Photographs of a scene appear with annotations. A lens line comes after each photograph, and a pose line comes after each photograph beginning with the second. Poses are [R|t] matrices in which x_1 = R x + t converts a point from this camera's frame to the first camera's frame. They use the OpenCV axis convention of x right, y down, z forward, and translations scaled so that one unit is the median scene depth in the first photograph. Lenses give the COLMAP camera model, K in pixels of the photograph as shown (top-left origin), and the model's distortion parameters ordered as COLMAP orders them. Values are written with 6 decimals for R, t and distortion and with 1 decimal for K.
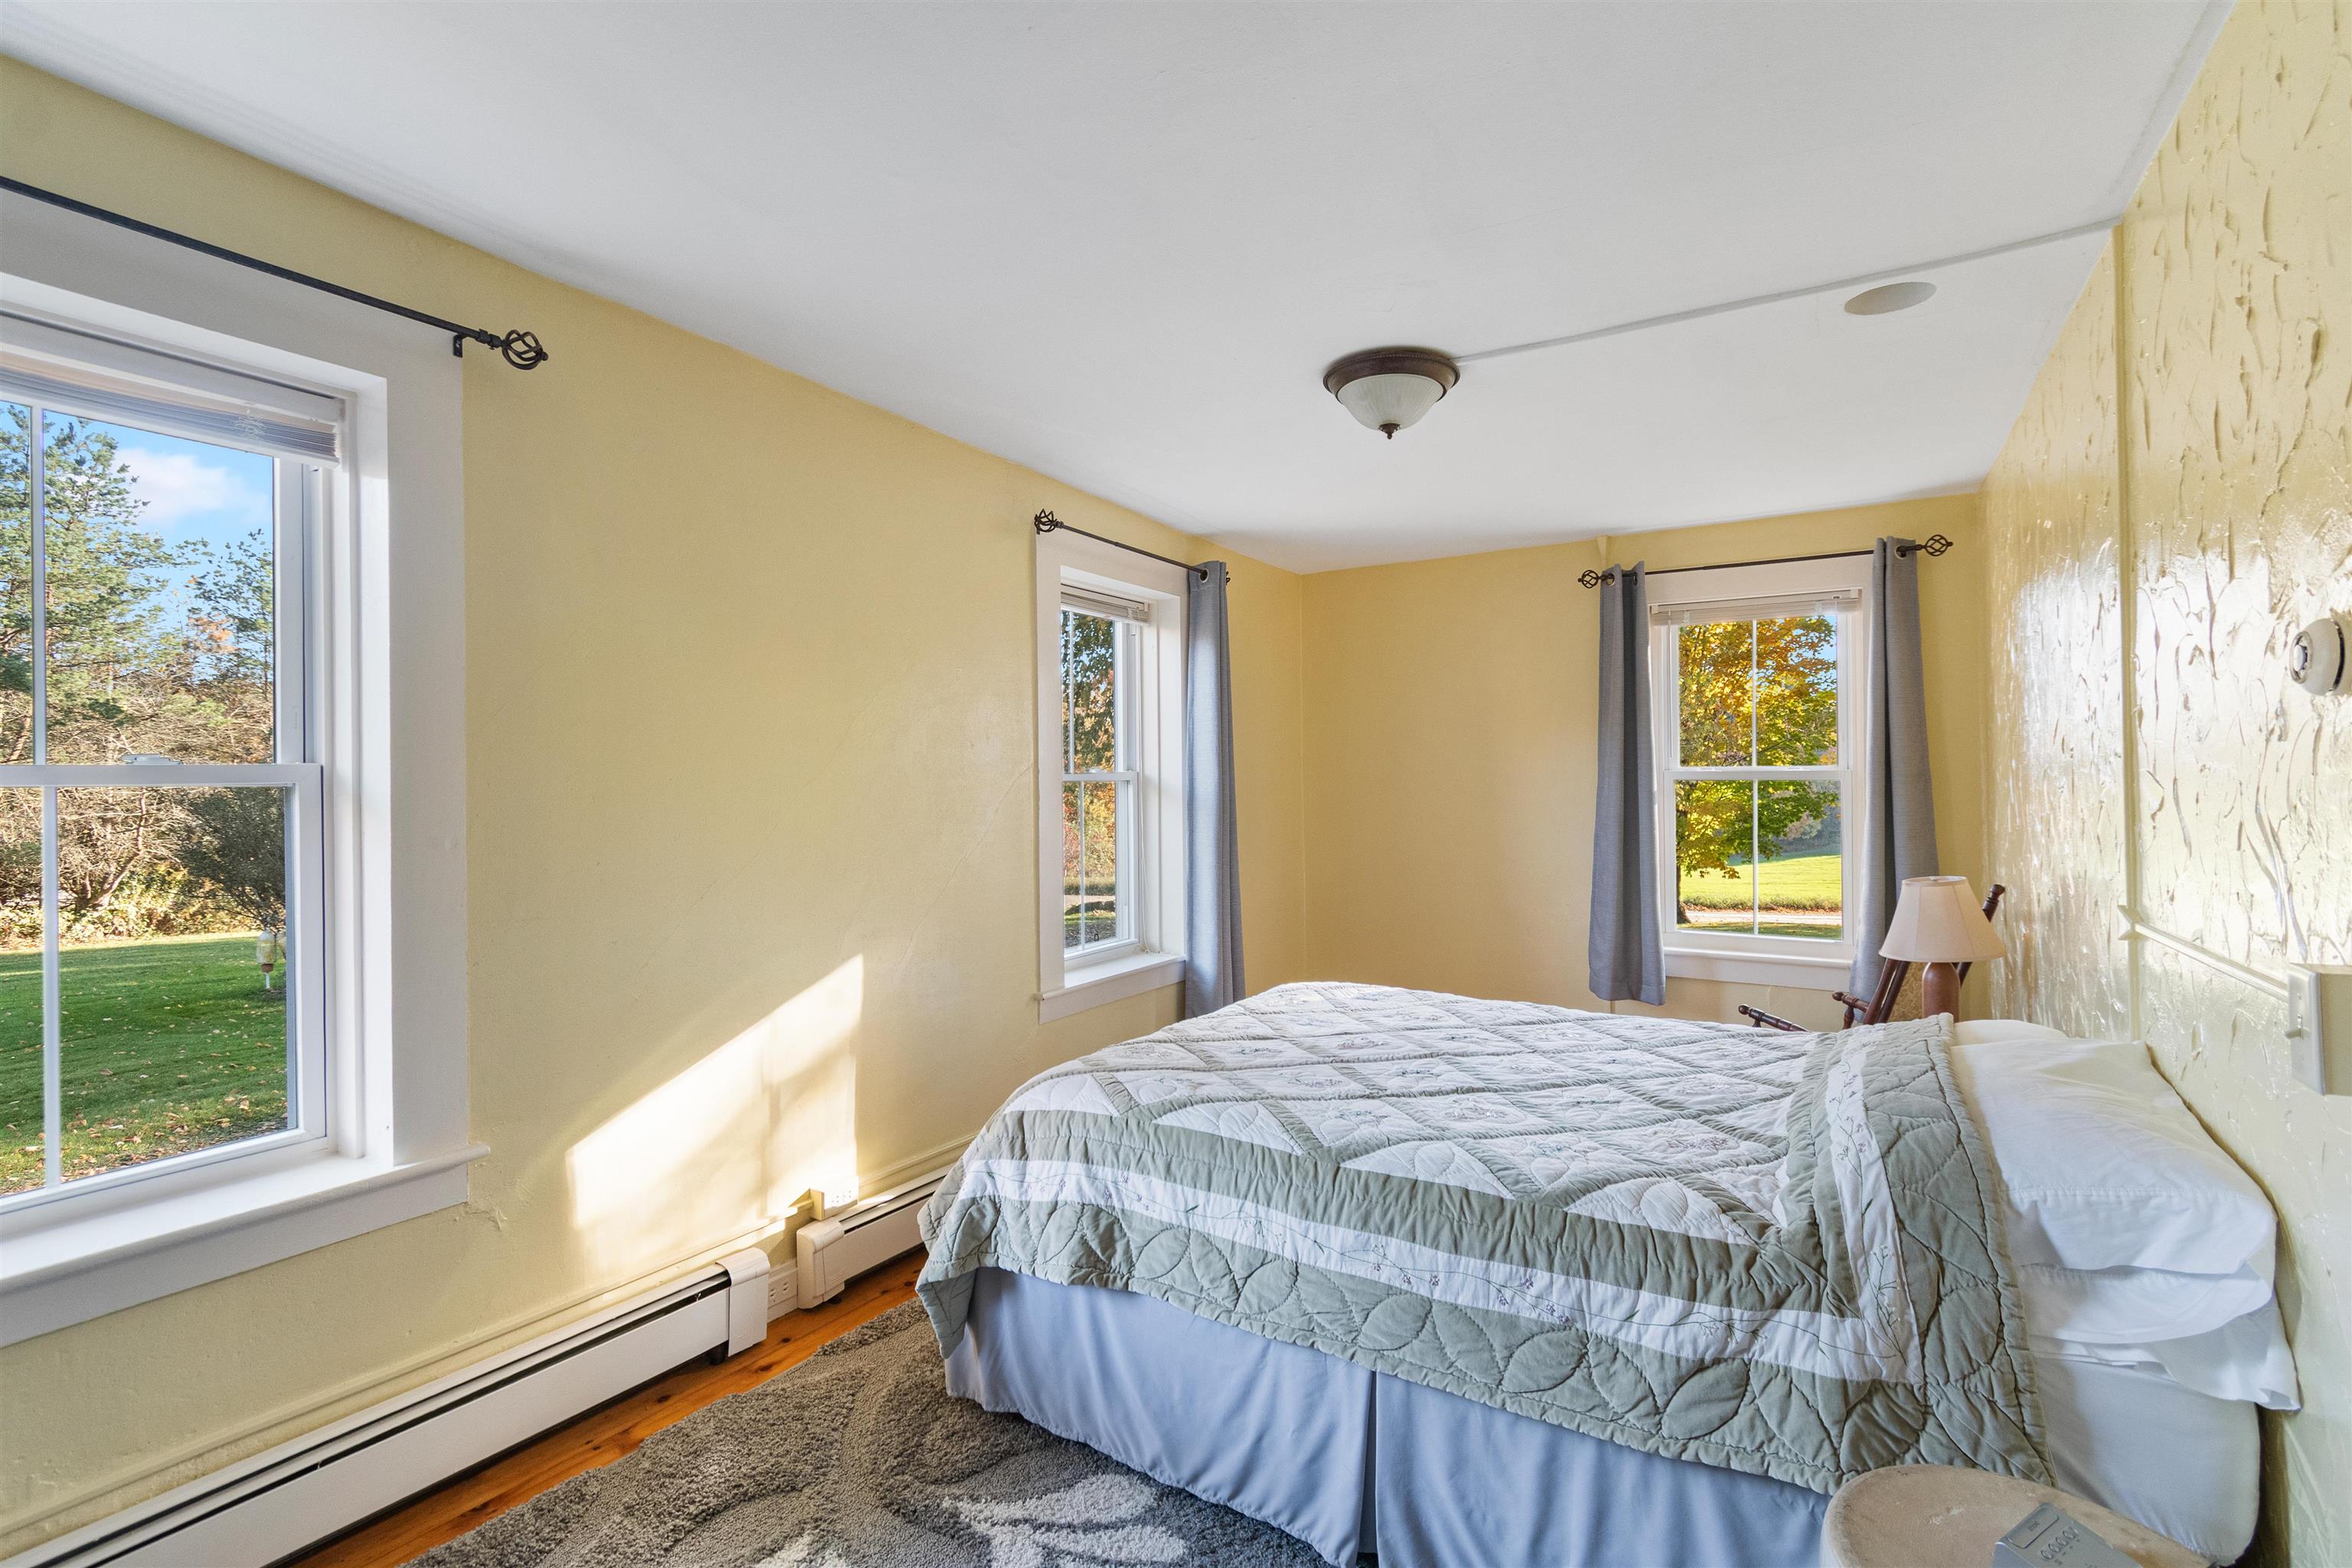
lens RADIAL K [[1043.6, 0, 1186.4], [0, 1043.6, 786.5], [0, 0, 1]] dist [0.002584, -0.001495]
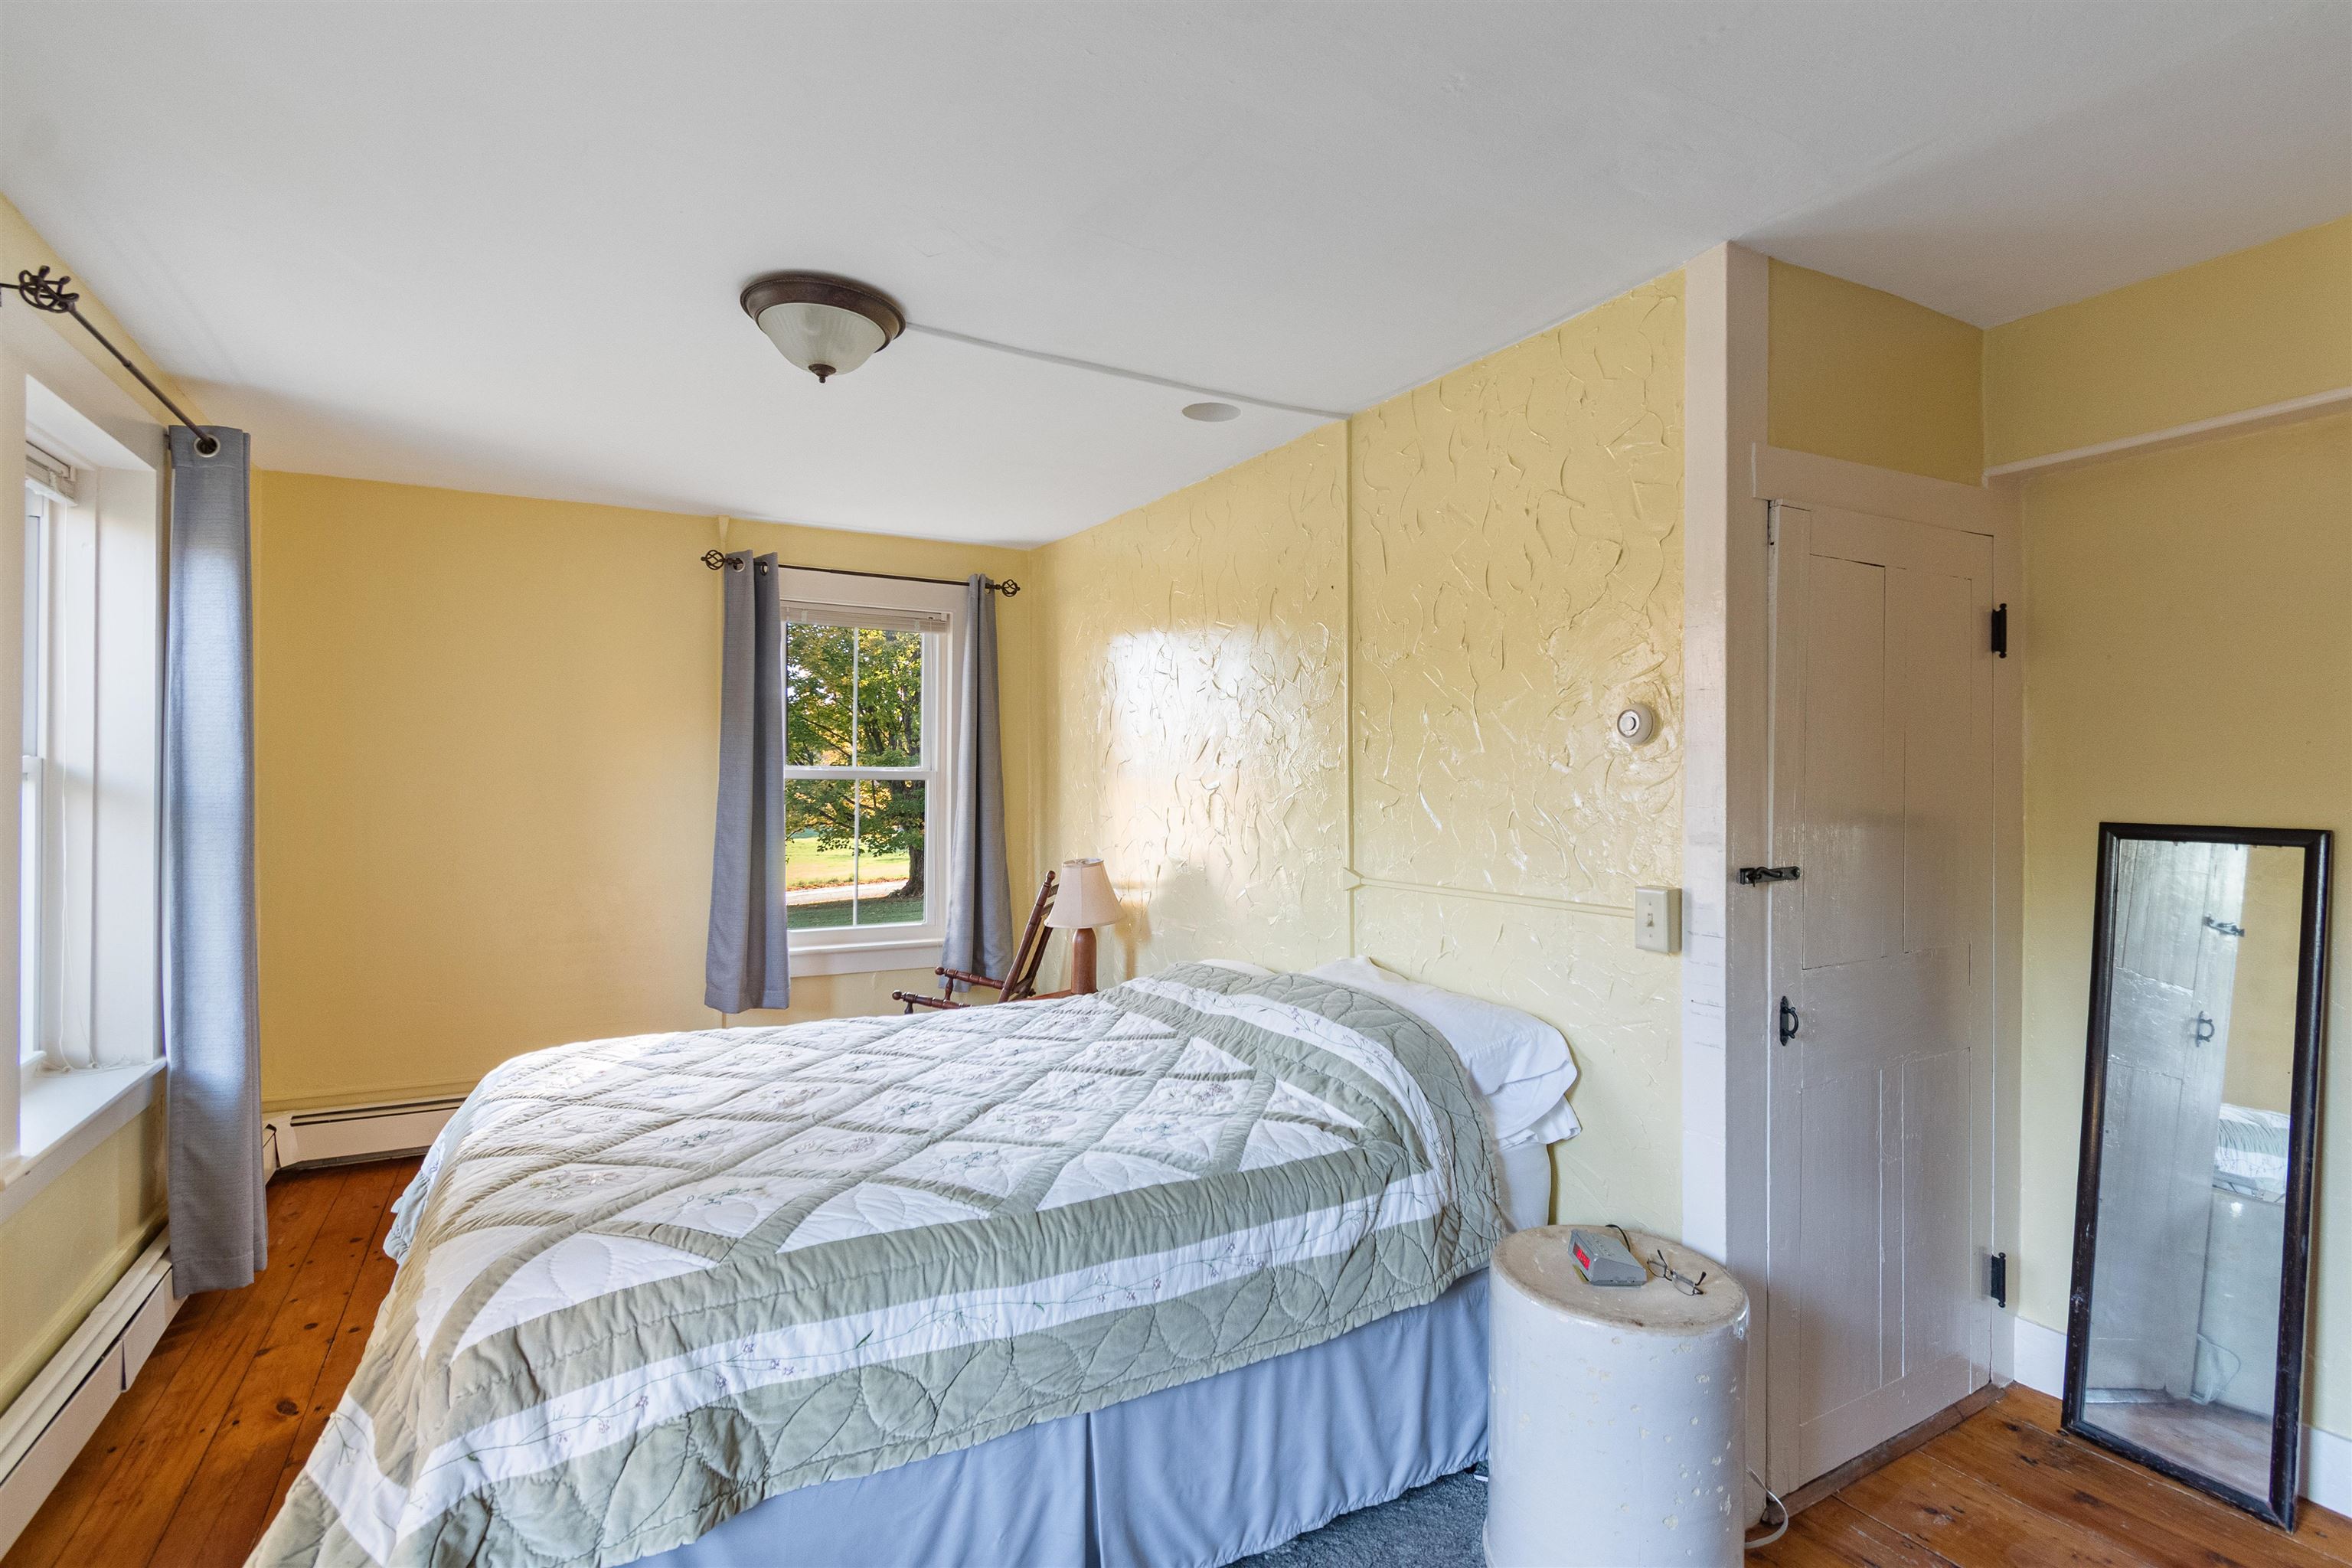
lens RADIAL K [[1092.8, 0, 1169.9], [0, 1092.8, 774.4], [0, 0, 1]] dist [0.000140, -0.006769]
pose [[0.505880, 0.010307, 0.862542, -0.565138], [-0.004715, 0.999947, -0.009183, -0.005297], [-0.862591, 0.000579, 0.505902, 0.389964]]
